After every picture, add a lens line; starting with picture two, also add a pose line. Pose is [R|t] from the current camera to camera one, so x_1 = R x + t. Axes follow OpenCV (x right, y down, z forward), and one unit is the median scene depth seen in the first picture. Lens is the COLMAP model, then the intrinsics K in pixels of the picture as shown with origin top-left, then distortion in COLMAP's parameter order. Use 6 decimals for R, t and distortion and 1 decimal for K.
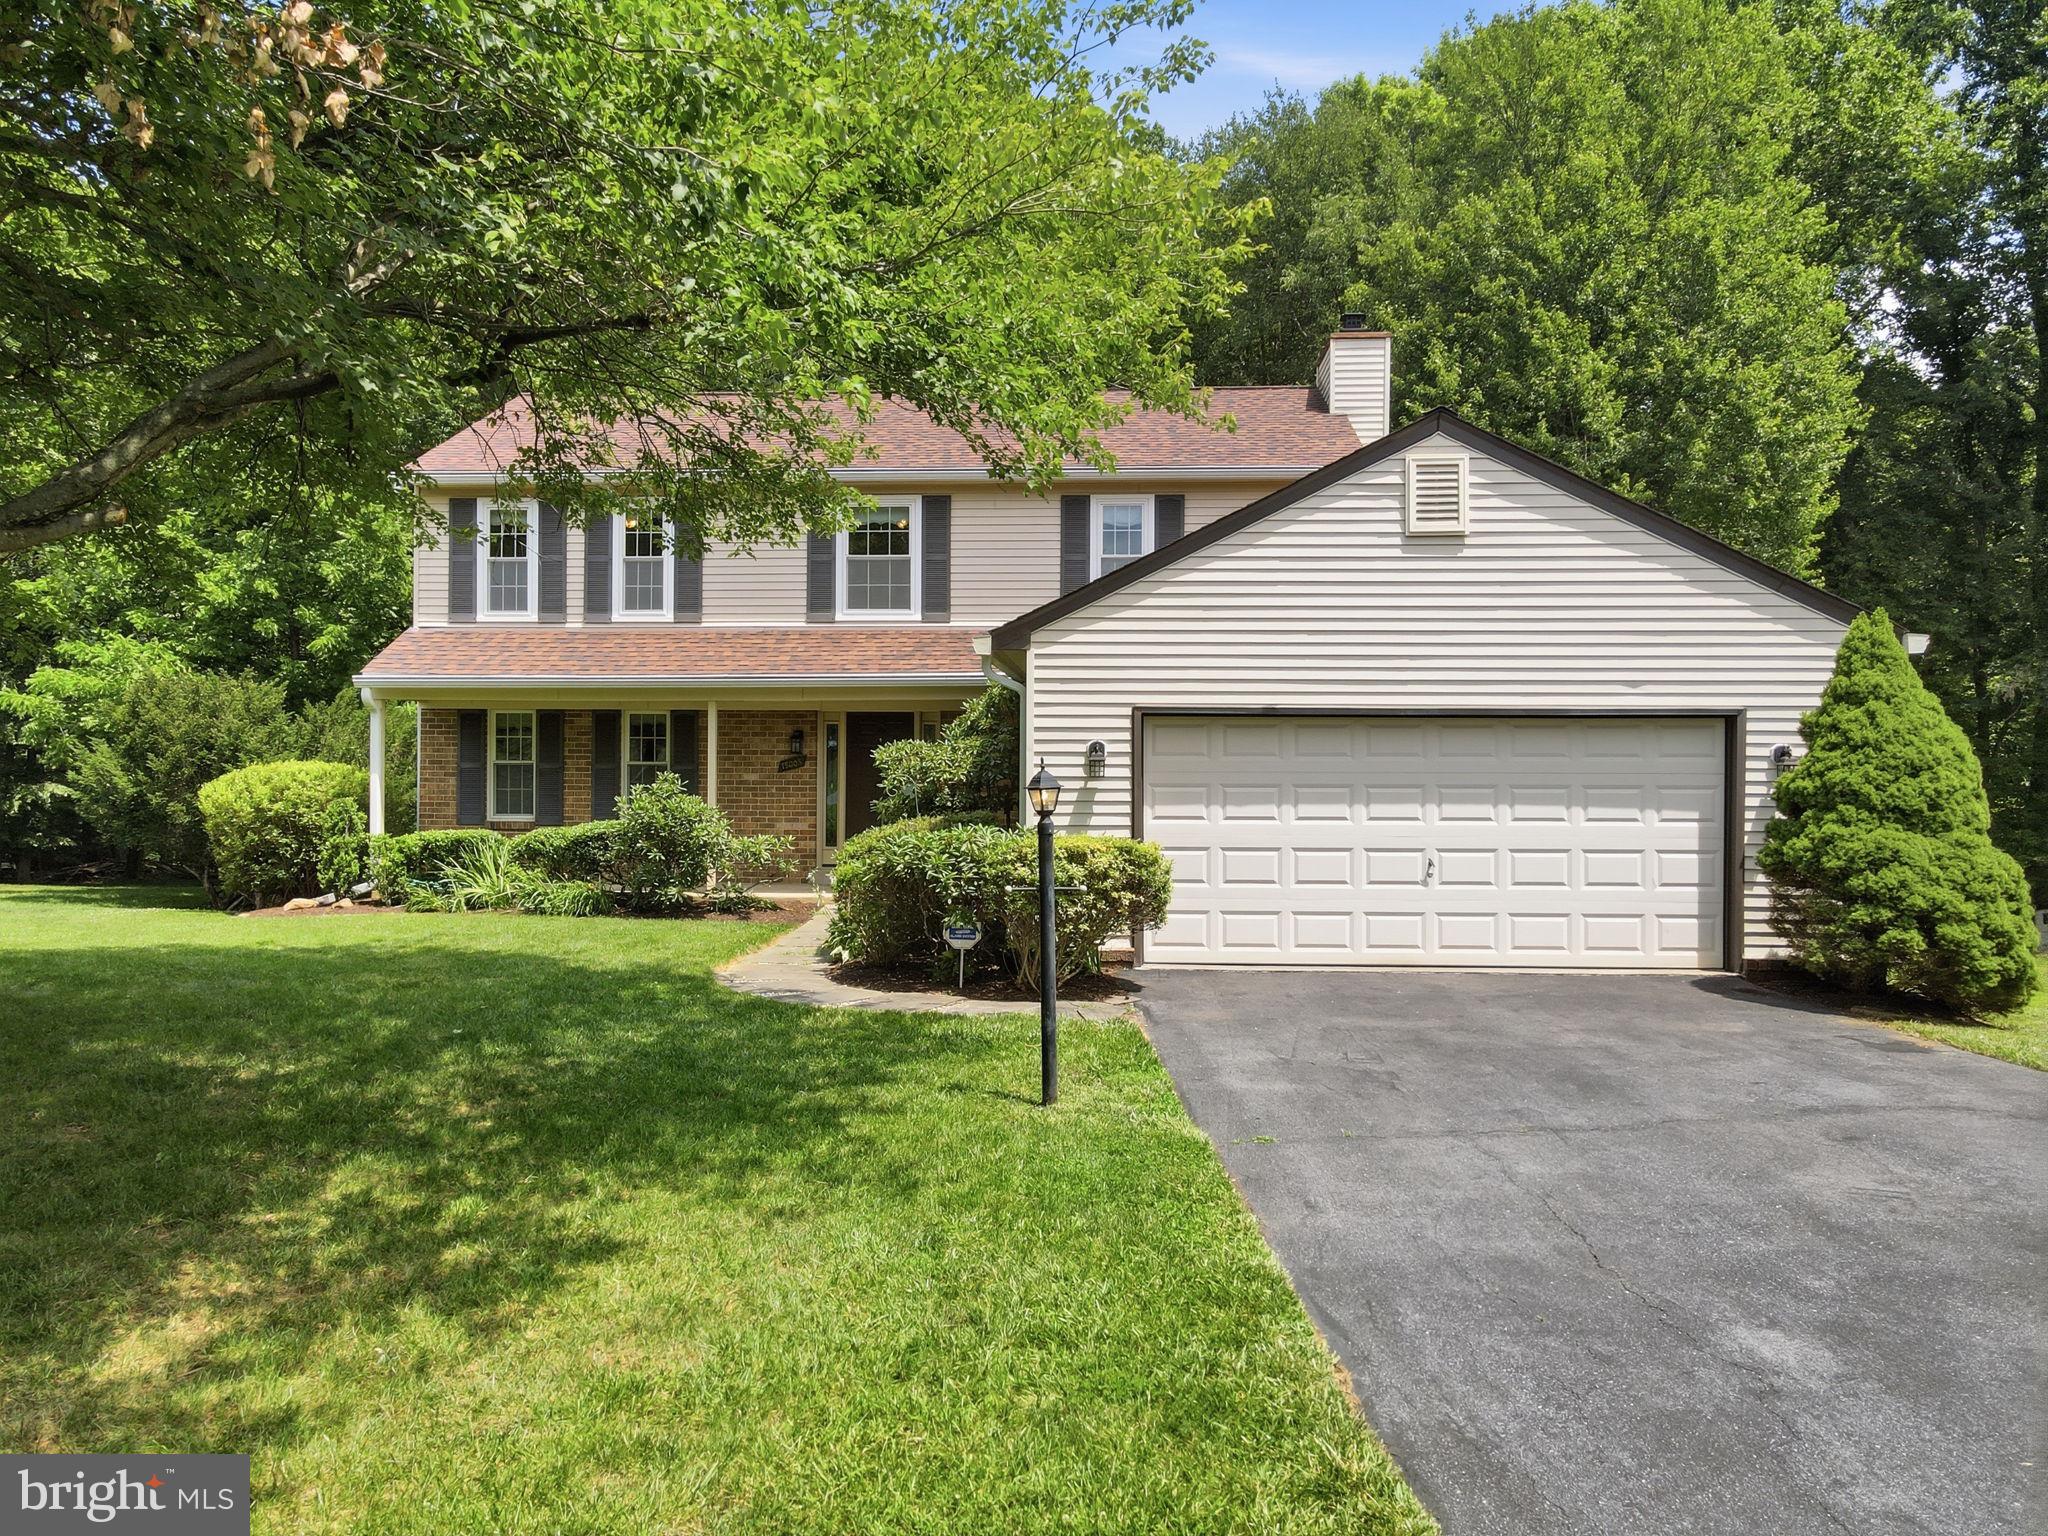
lens RADIAL K [[1509.5, 0, 1017.4], [0, 1509.5, 727.6], [0, 0, 1]] dist [-0.000377, 0.004112]
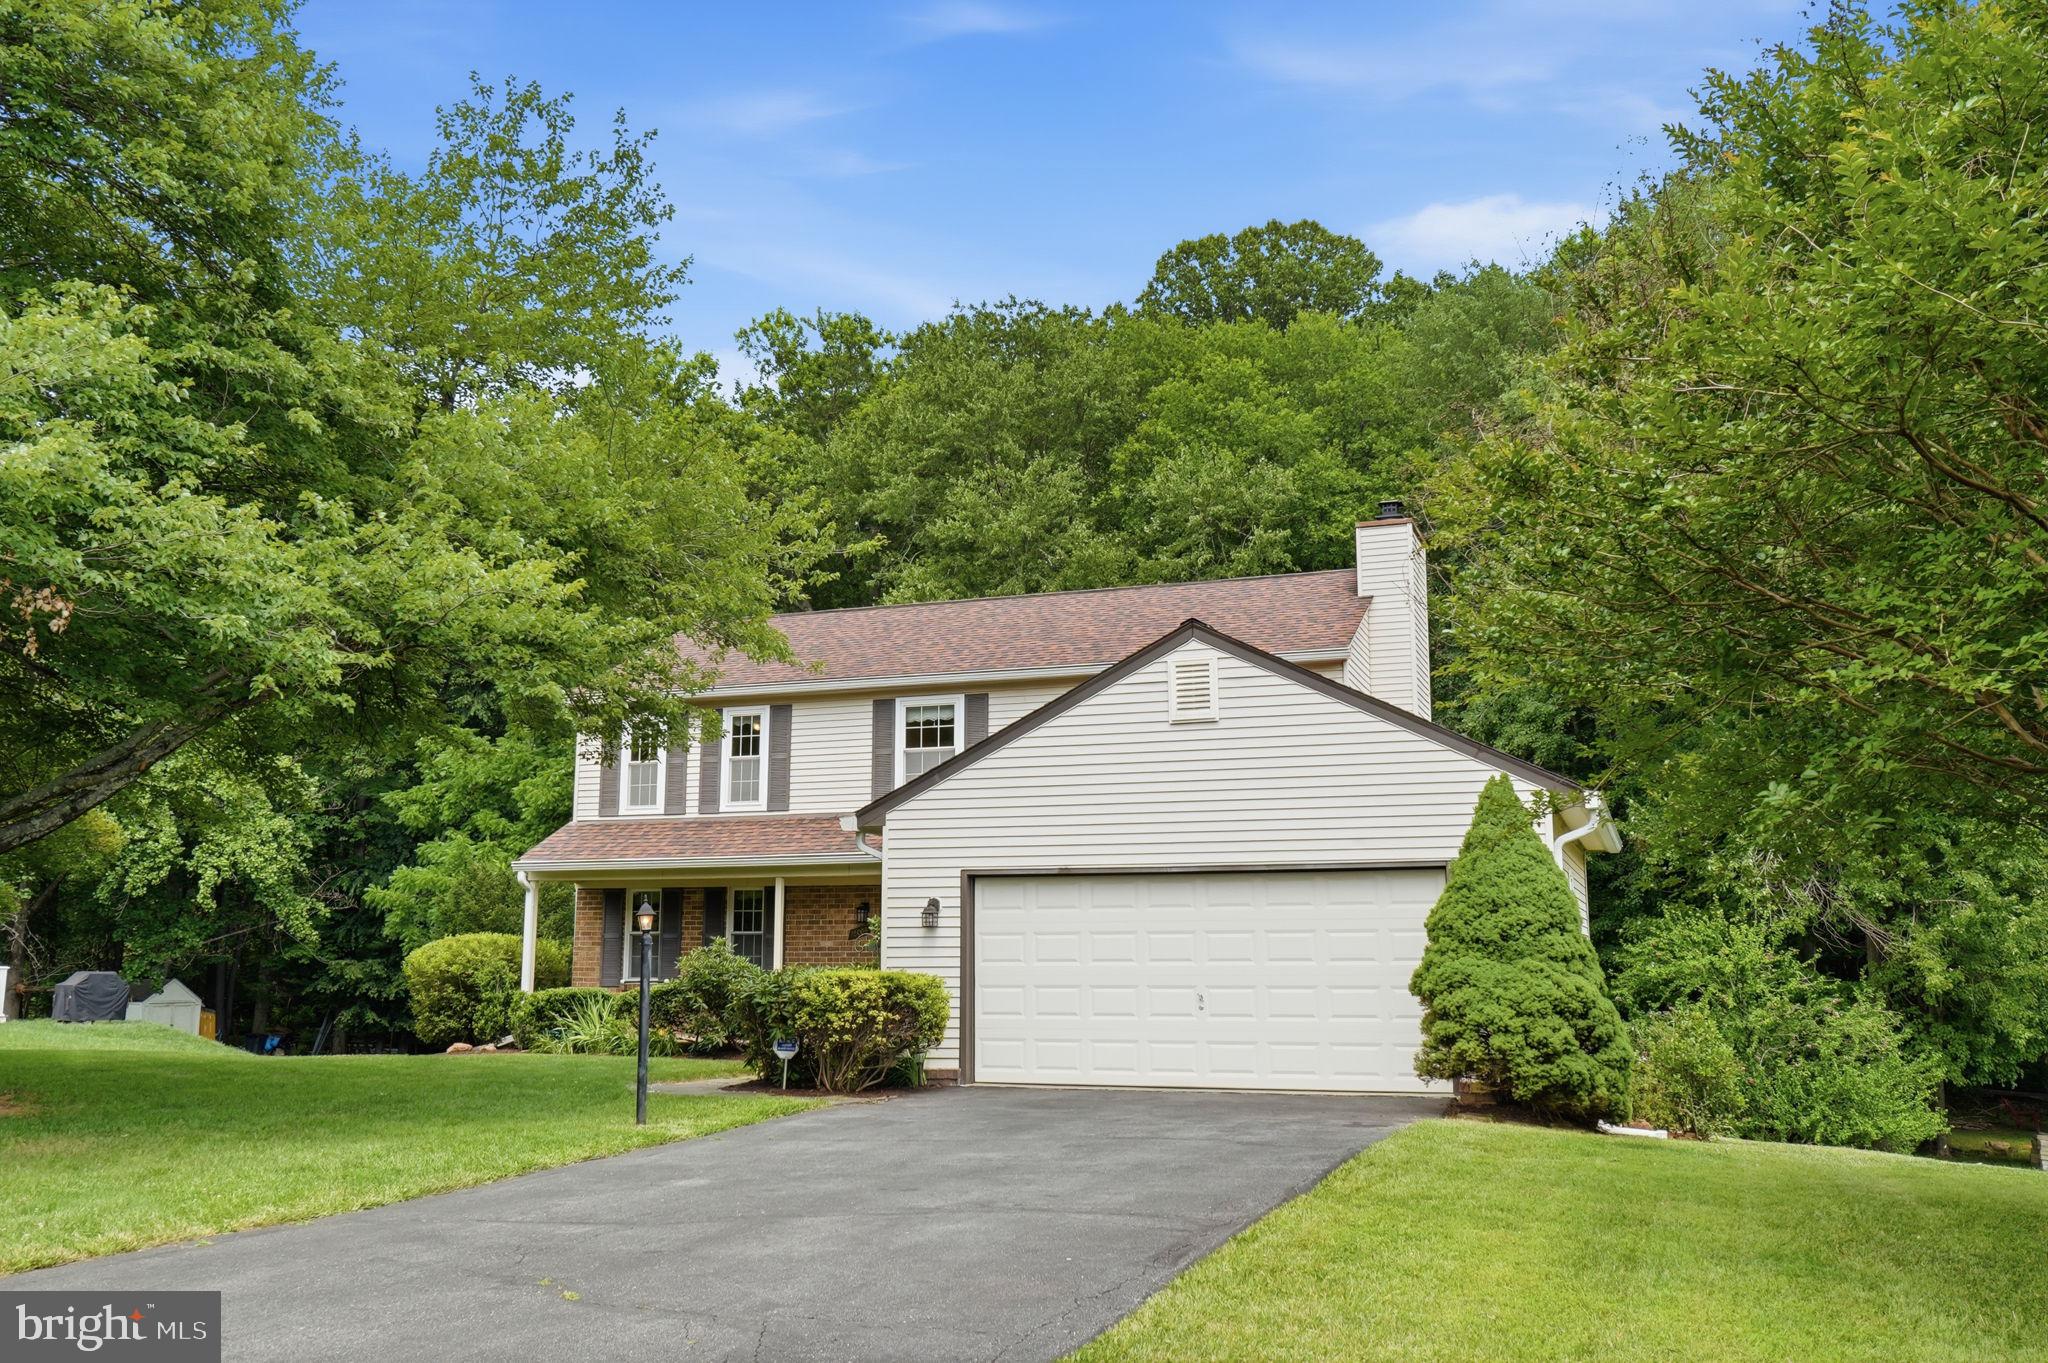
lens RADIAL K [[1689.0, 0, 1024.0], [0, 1689.0, 681.5], [0, 0, 1]] dist [-0.003690, -0.002326]
pose [[0.960511, -0.050073, -0.273700, 0.530566], [0.010629, 0.989559, -0.143737, 0.034526], [0.278040, 0.135152, 0.951014, -0.336737]]
